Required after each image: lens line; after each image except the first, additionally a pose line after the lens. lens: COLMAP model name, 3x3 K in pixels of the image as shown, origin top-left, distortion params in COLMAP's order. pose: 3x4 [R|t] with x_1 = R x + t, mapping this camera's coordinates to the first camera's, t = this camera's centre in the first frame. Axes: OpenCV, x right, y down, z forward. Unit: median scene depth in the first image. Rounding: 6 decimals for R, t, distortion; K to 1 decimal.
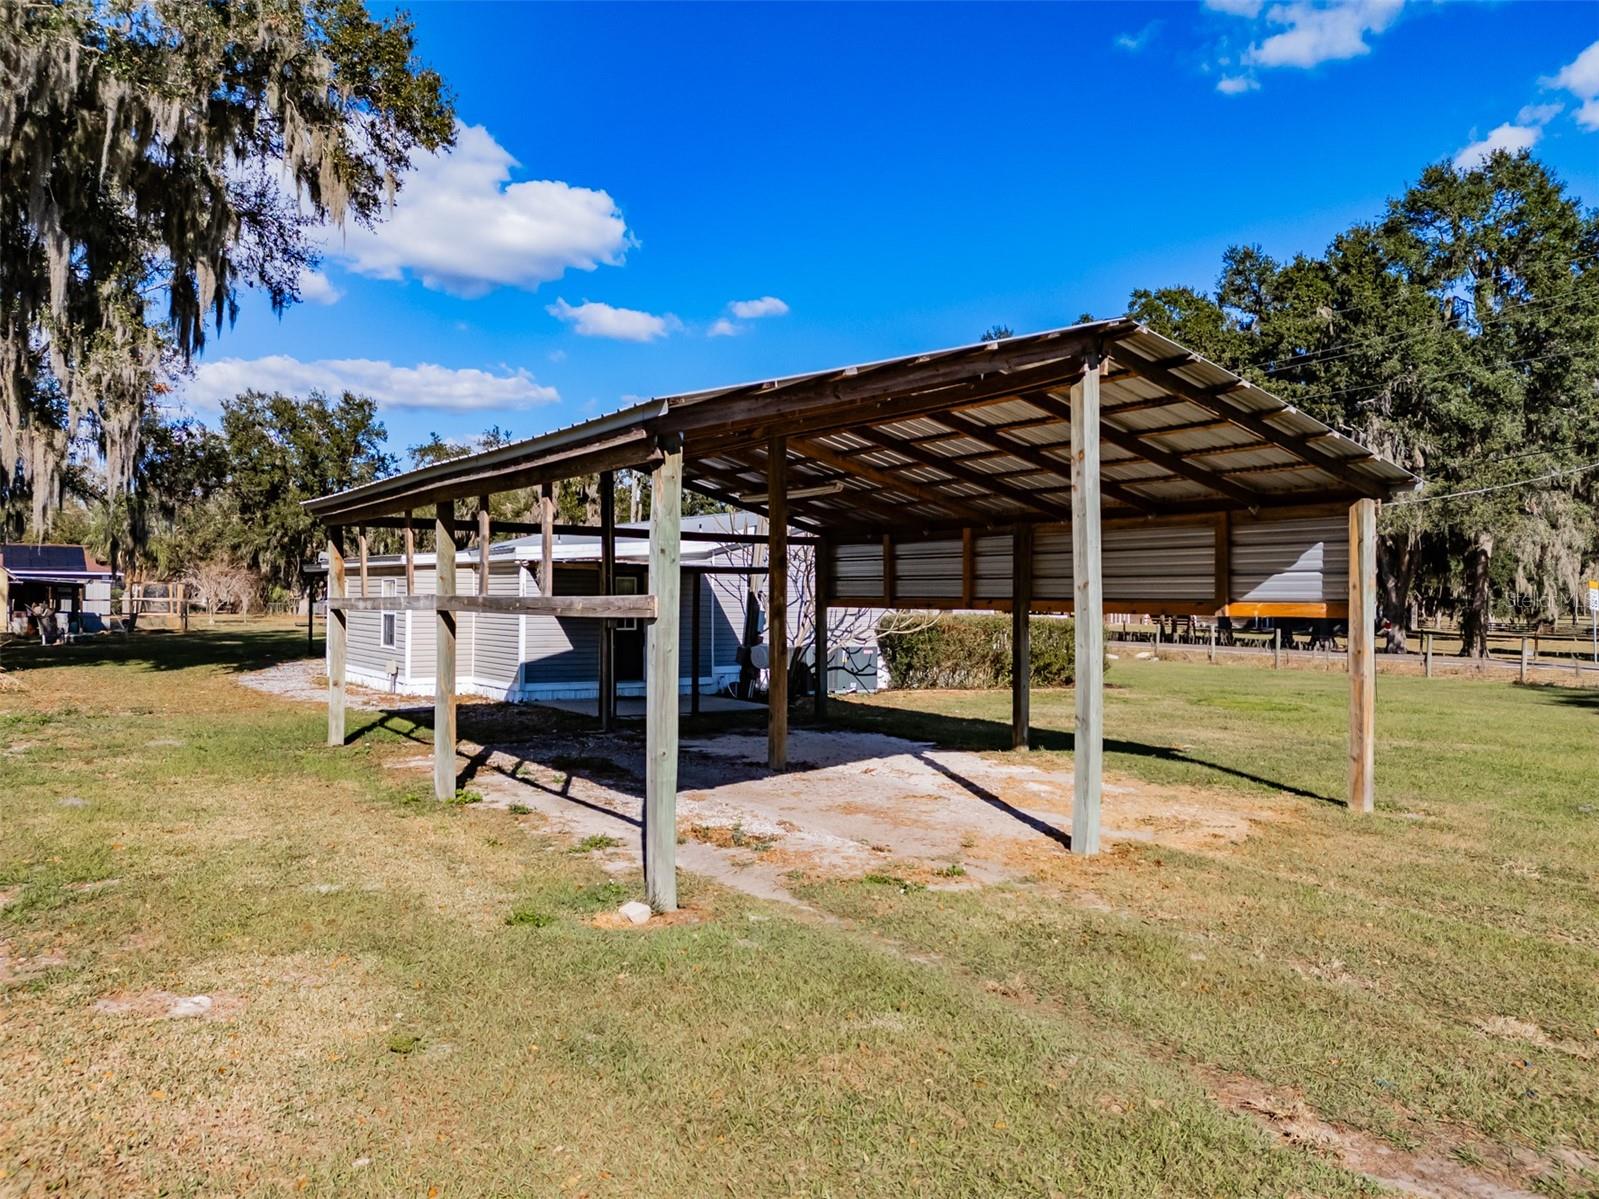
lens RADIAL K [[1201.8, 0, 789.5], [0, 1201.8, 590.5], [0, 0, 1]] dist [0.093798, -0.096694]
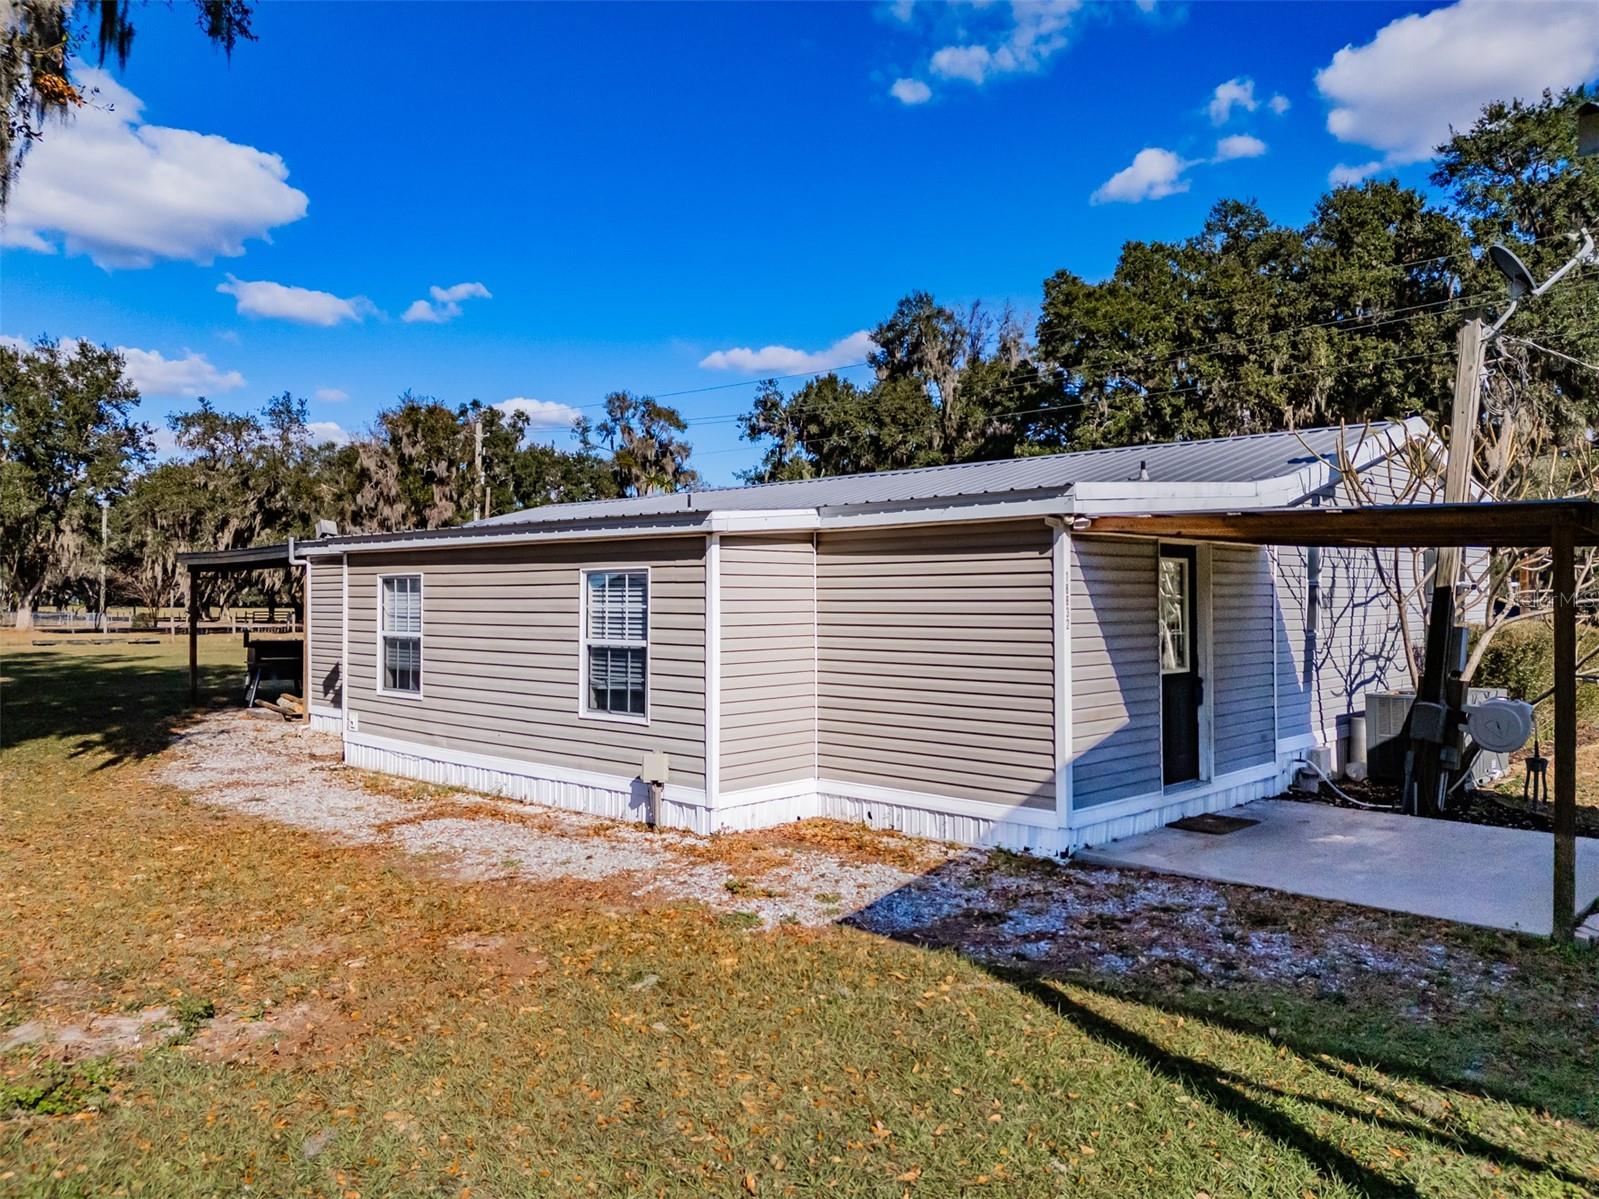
lens RADIAL K [[1201.8, 0, 789.5], [0, 1201.8, 590.5], [0, 0, 1]] dist [0.093798, -0.096694]
pose [[0.976919, -0.007345, 0.213485, -0.145771], [0.007673, 0.999970, -0.000710, 0.000029], [-0.213474, 0.002331, 0.976946, 0.218276]]
